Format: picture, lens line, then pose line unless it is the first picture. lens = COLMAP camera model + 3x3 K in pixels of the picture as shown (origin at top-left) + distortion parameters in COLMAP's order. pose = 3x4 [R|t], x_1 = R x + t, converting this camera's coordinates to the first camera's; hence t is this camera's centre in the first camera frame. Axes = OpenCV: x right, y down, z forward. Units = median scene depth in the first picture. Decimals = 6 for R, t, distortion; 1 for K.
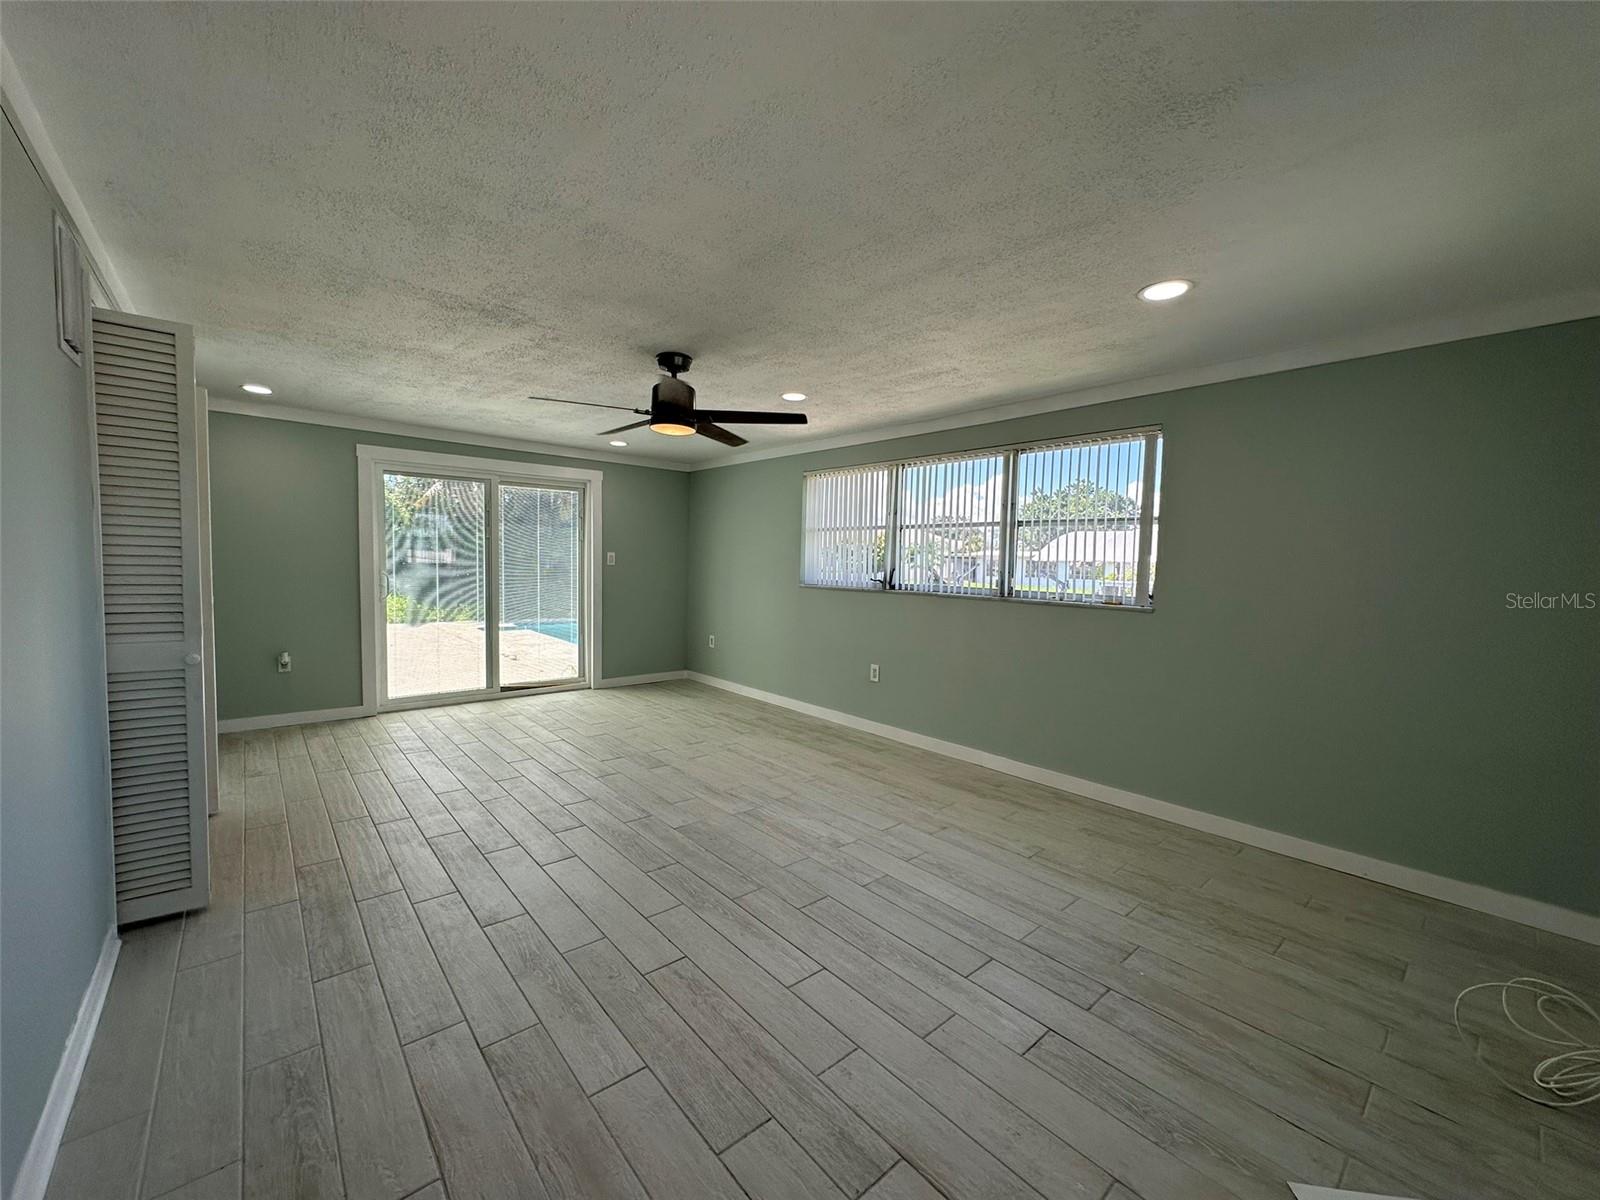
lens RADIAL K [[642.4, 0, 800.0], [0, 642.4, 600.0], [0, 0, 1]] dist [0.000651, 0.000531]
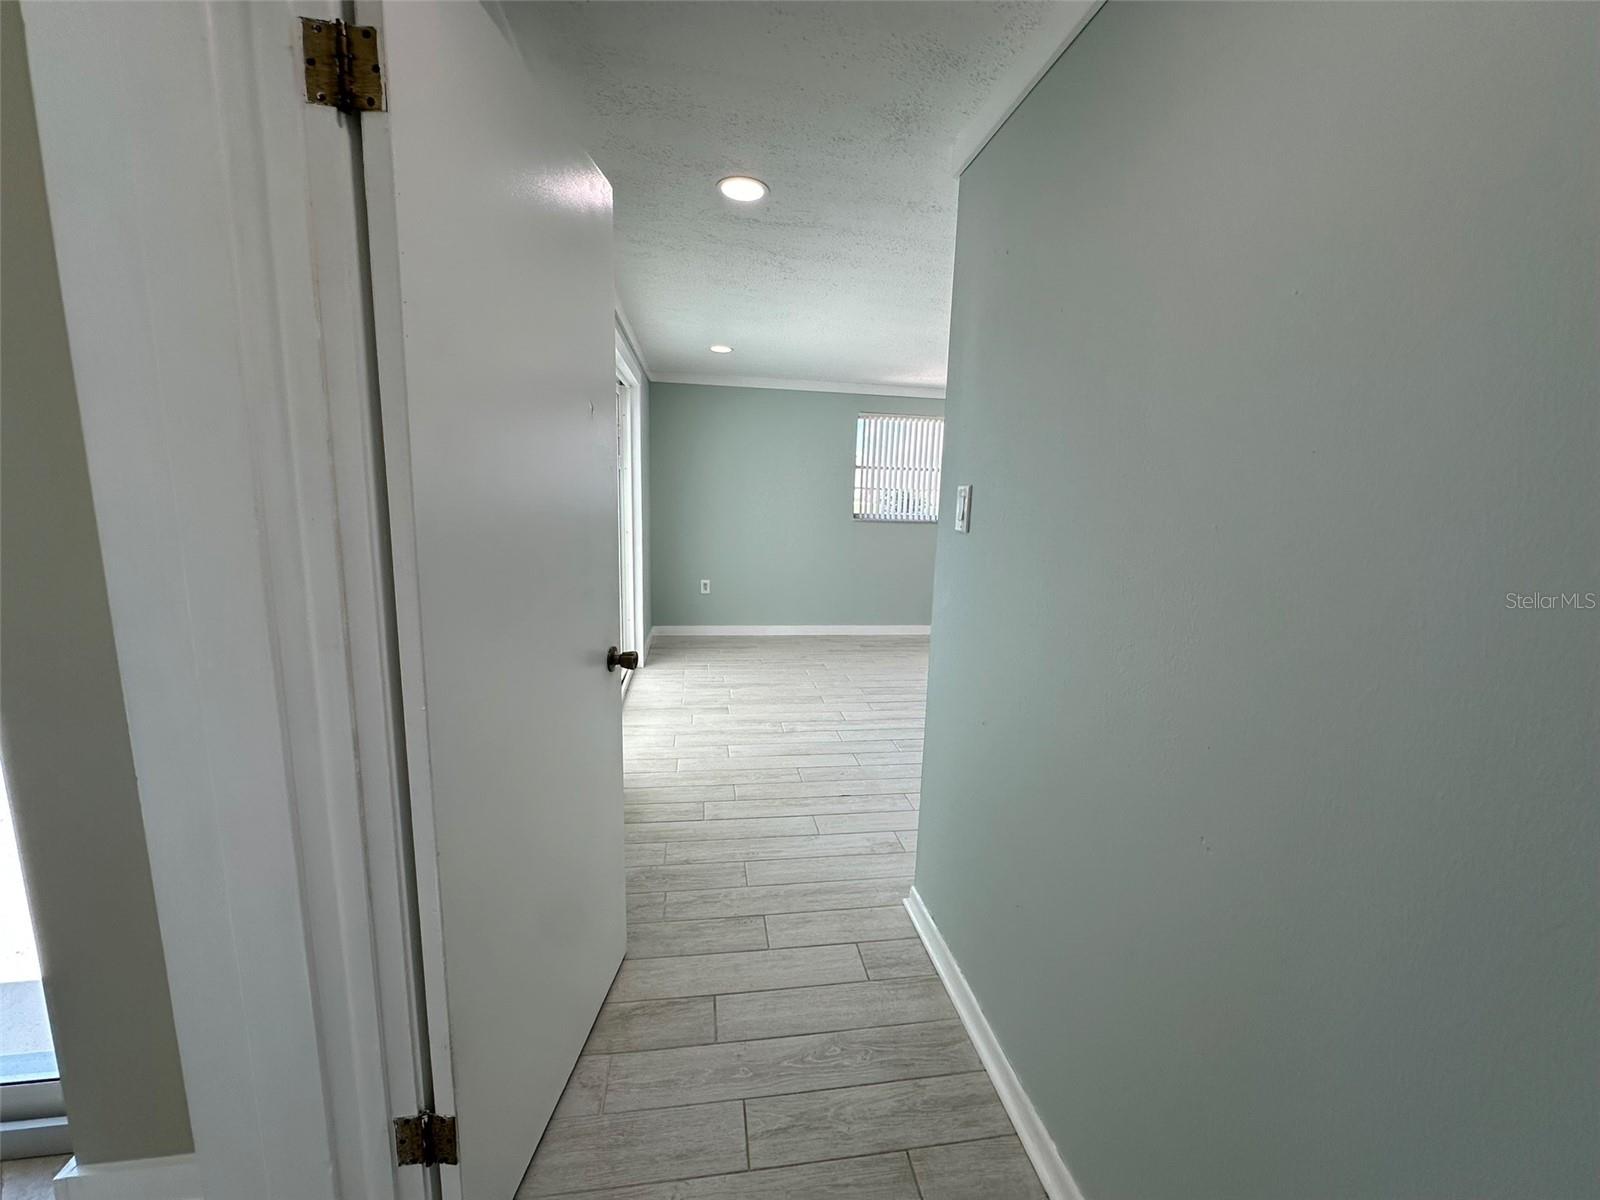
lens RADIAL K [[646.7, 0, 800.0], [0, 646.7, 600.0], [0, 0, 1]] dist [0.000358, 0.000882]
pose [[0.521723, -0.153130, 0.839260, -1.283282], [0.033119, 0.986653, 0.159435, -0.085365], [-0.852472, -0.055386, 0.519831, 0.668377]]
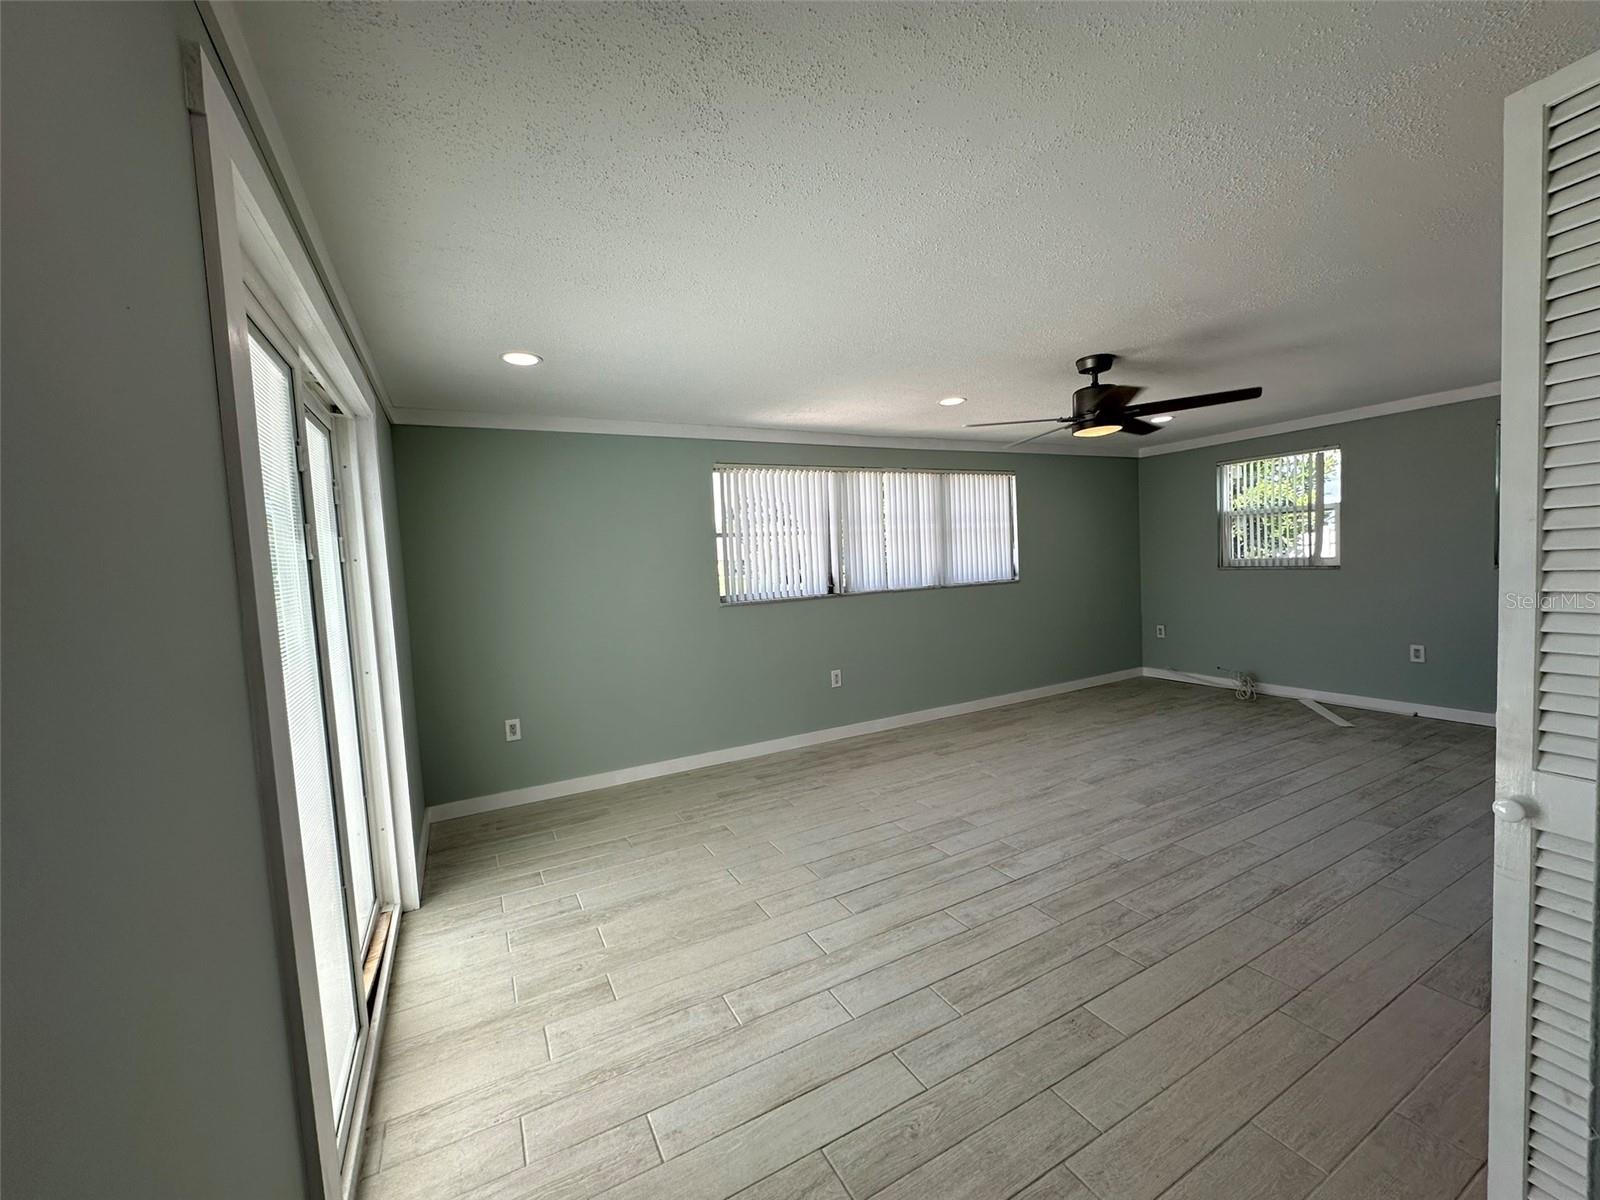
lens RADIAL K [[646.7, 0, 800.0], [0, 646.7, 600.0], [0, 0, 1]] dist [0.000358, 0.000882]
pose [[0.210394, -0.094876, 0.973002, -0.996491], [0.114362, 0.990835, 0.071887, -0.098265], [-0.970905, 0.096150, 0.219316, 0.961662]]
